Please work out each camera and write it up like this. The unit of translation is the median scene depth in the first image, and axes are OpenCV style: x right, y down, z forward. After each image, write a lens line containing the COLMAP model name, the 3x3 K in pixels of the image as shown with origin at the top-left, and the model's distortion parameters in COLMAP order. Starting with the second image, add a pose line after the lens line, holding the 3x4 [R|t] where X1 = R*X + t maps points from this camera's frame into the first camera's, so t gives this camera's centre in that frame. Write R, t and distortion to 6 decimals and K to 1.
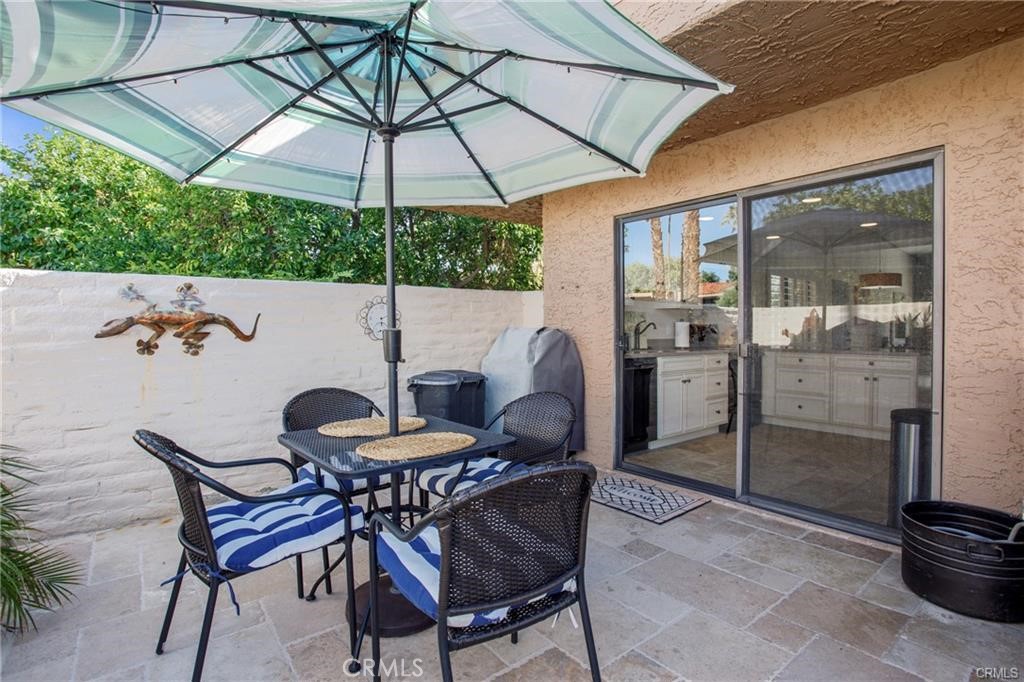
lens RADIAL K [[523.1, 0, 498.4], [0, 523.1, 326.1], [0, 0, 1]] dist [-0.084187, 0.031333]
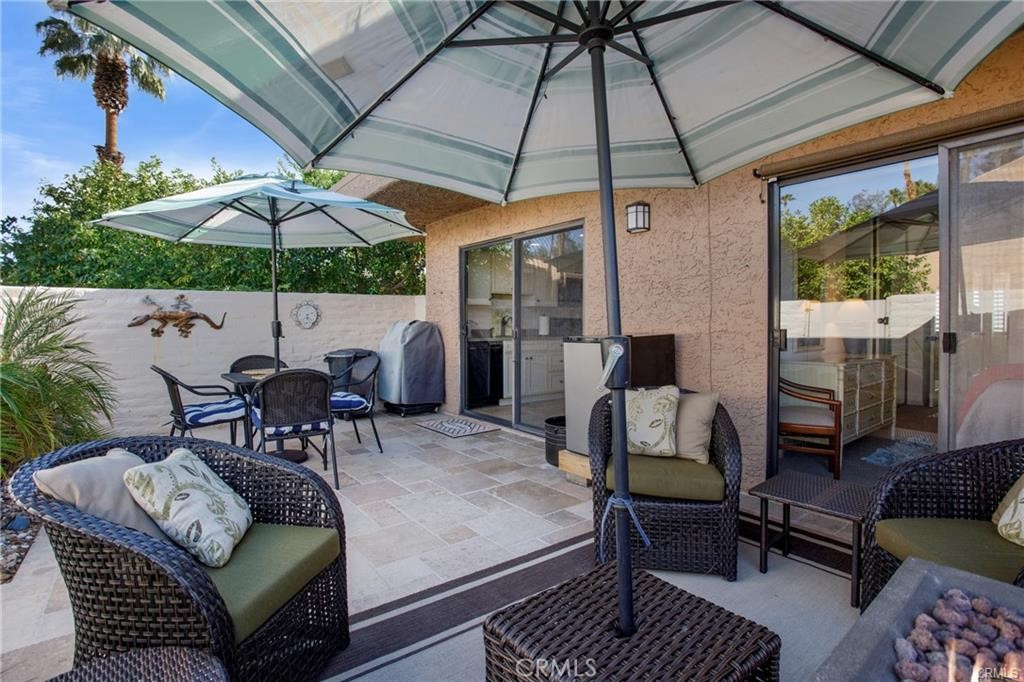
lens RADIAL K [[523.1, 0, 498.4], [0, 523.1, 326.1], [0, 0, 1]] dist [-0.084187, 0.031333]
pose [[0.999831, -0.001786, -0.018272, 0.449760], [0.001975, 0.999945, 0.010321, 0.004365], [0.018252, -0.010355, 0.999780, -0.634454]]
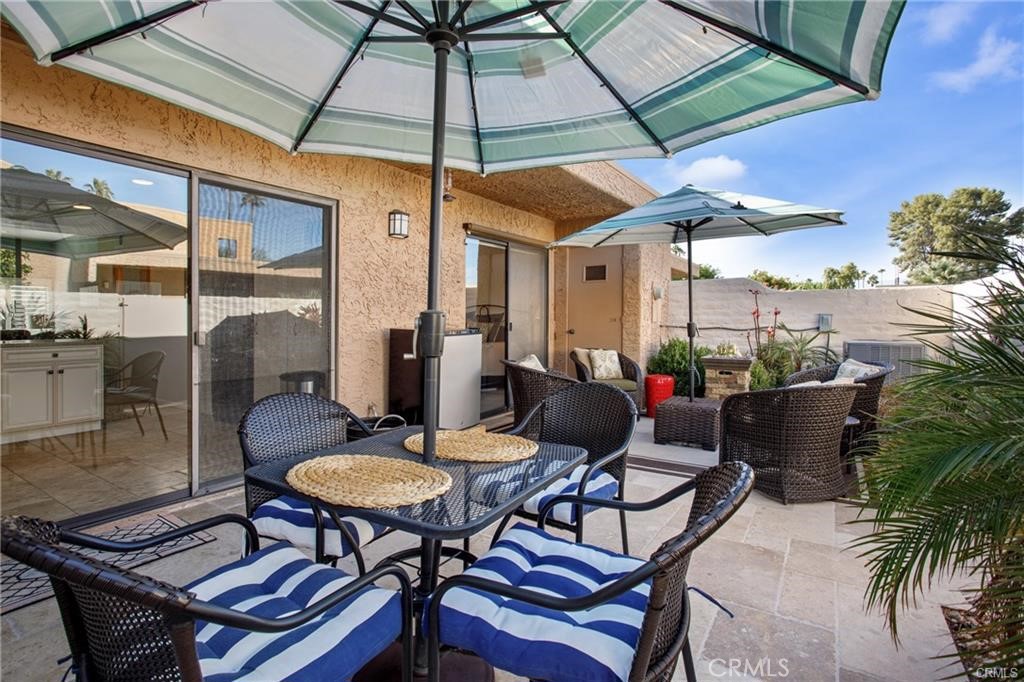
lens RADIAL K [[523.1, 0, 498.4], [0, 523.1, 326.1], [0, 0, 1]] dist [-0.084187, 0.031333]
pose [[-0.330877, -0.012761, 0.943588, -0.439782], [0.000732, 0.999905, 0.013779, 0.007806], [-0.943674, 0.005250, -0.330836, 0.561733]]
